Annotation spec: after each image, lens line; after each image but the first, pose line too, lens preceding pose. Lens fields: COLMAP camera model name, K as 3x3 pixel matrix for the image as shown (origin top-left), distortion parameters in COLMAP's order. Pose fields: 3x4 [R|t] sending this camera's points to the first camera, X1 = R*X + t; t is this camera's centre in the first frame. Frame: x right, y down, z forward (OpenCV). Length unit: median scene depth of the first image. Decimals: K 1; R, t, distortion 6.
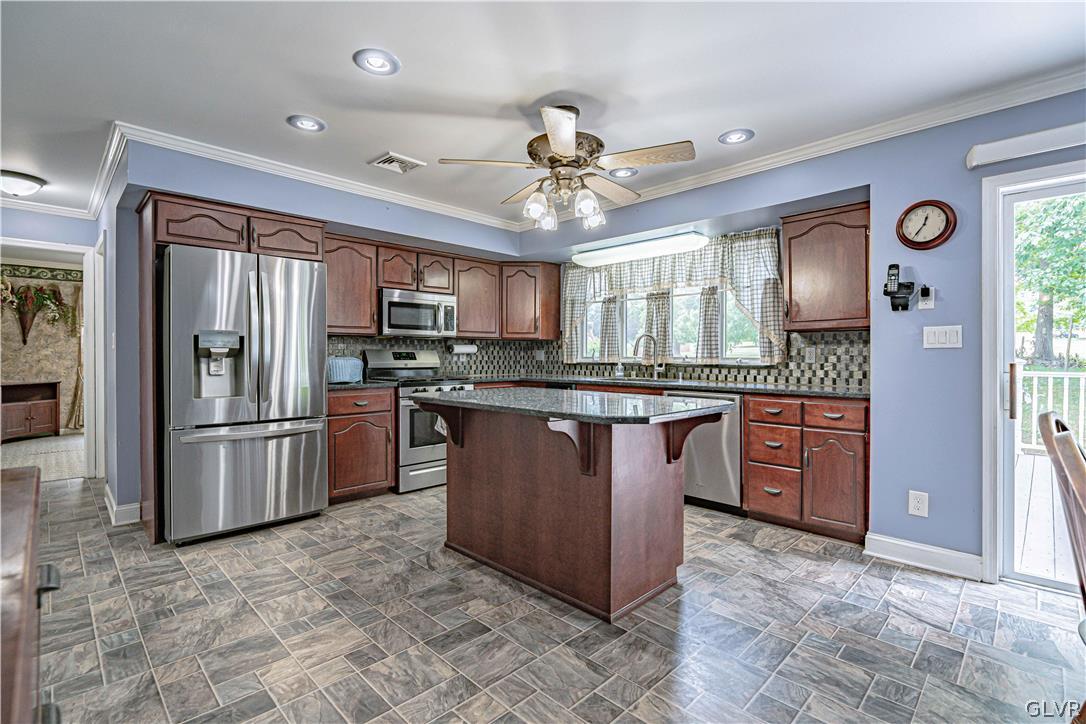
lens RADIAL K [[496.4, 0, 537.2], [0, 496.4, 355.5], [0, 0, 1]] dist [-0.013127, 0.000869]
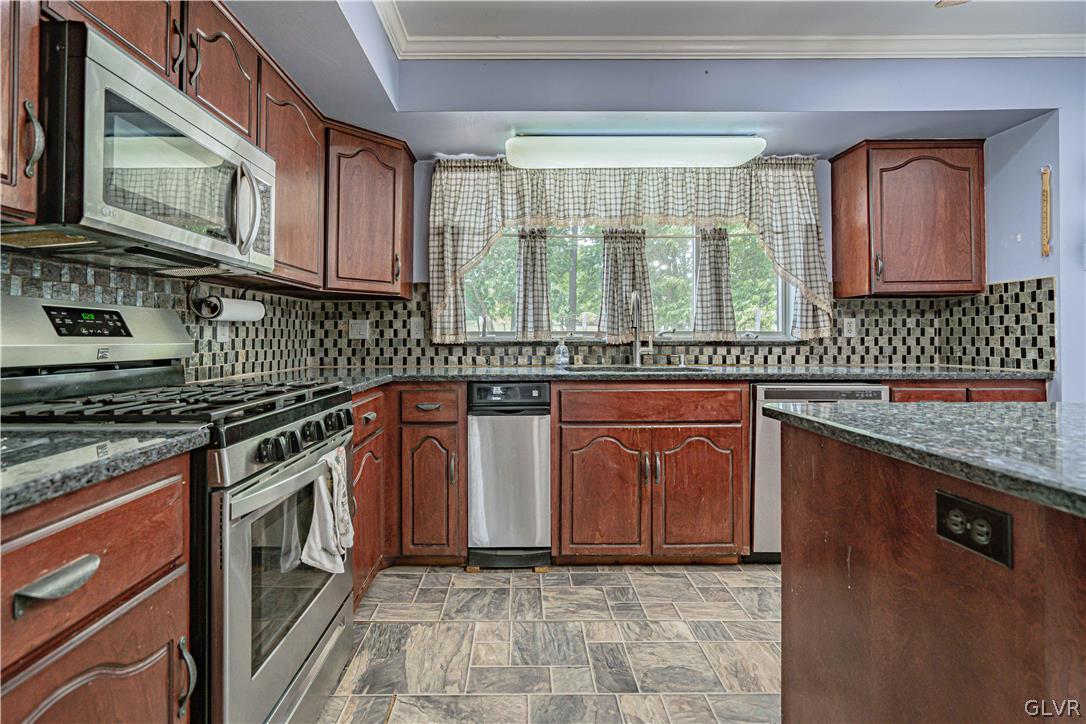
lens RADIAL K [[509.6, 0, 523.7], [0, 509.6, 330.3], [0, 0, 1]] dist [-0.002827, 0.000477]
pose [[0.704114, 0.006317, 0.710058, -0.369050], [0.003468, 0.999918, -0.012335, 0.011748], [-0.710078, 0.011148, 0.704035, 0.754500]]
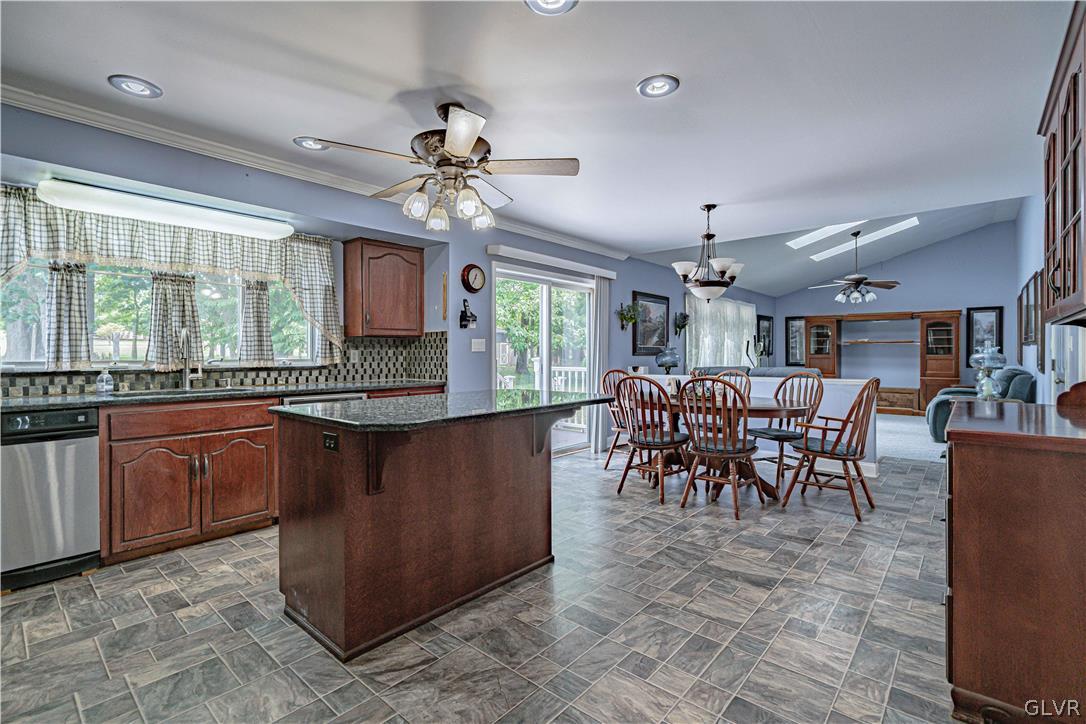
lens RADIAL K [[496.4, 0, 537.2], [0, 496.4, 355.5], [0, 0, 1]] dist [-0.013127, 0.000869]
pose [[-0.058350, -0.006145, 0.998277, -0.624741], [0.003471, 0.999974, 0.006358, -0.007910], [-0.998290, 0.003836, -0.058328, 0.596995]]
